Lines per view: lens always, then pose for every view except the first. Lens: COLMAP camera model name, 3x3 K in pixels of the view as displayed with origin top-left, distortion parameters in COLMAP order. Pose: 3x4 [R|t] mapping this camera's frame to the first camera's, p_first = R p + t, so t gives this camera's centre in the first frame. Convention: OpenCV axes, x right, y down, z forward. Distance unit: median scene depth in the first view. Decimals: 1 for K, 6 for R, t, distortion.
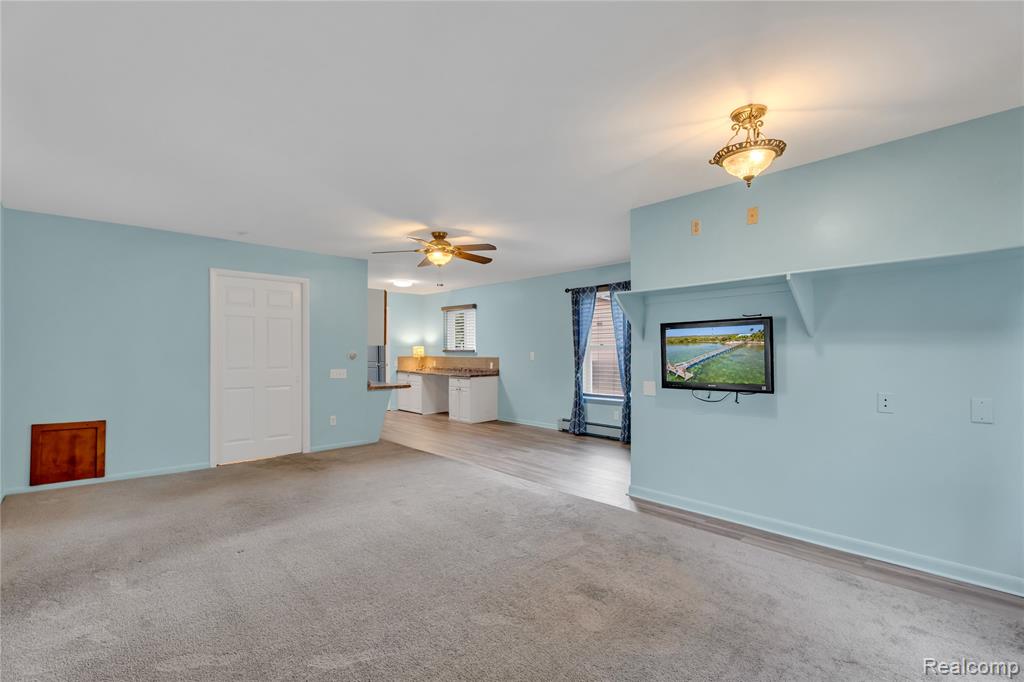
lens RADIAL K [[469.8, 0, 513.5], [0, 469.8, 332.8], [0, 0, 1]] dist [-0.001736, -0.000259]
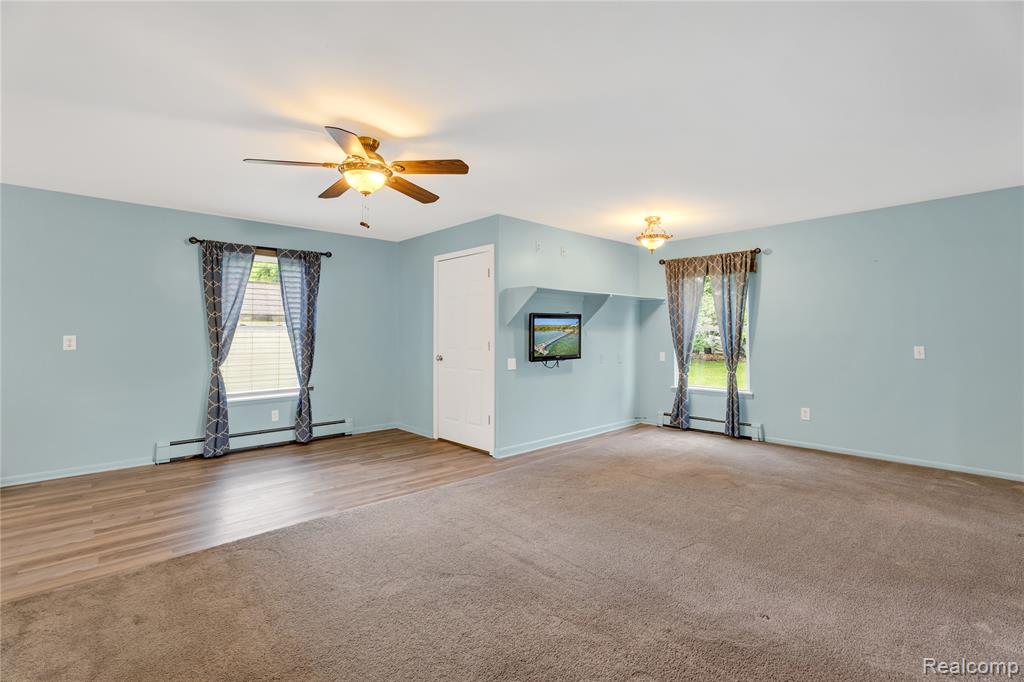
lens RADIAL K [[469.8, 0, 513.5], [0, 469.8, 332.8], [0, 0, 1]] dist [-0.001736, -0.000259]
pose [[-0.003828, 0.002271, 0.999990, -0.552325], [-0.043321, 0.999058, -0.002435, 0.020227], [-0.999054, -0.043330, -0.003726, 0.584076]]
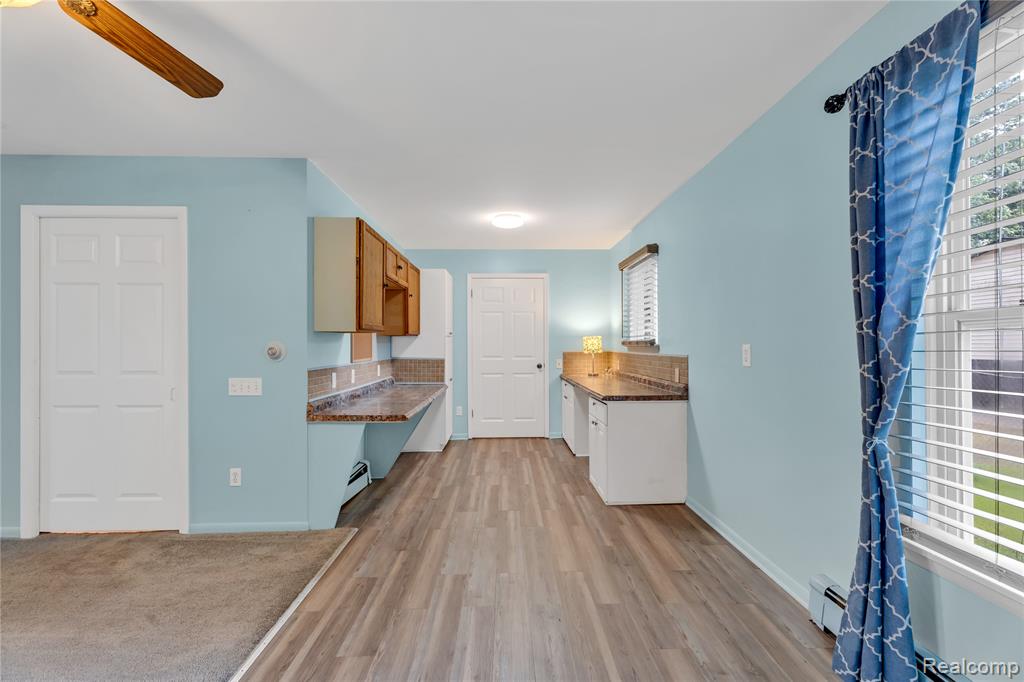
lens RADIAL K [[468.2, 0, 497.7], [0, 468.2, 339.5], [0, 0, 1]] dist [-0.002621, -0.000640]
pose [[0.744802, -0.010604, -0.667201, 0.153188], [0.028470, 0.999468, 0.015896, 0.031393], [0.666678, -0.030834, 0.744708, 0.714727]]
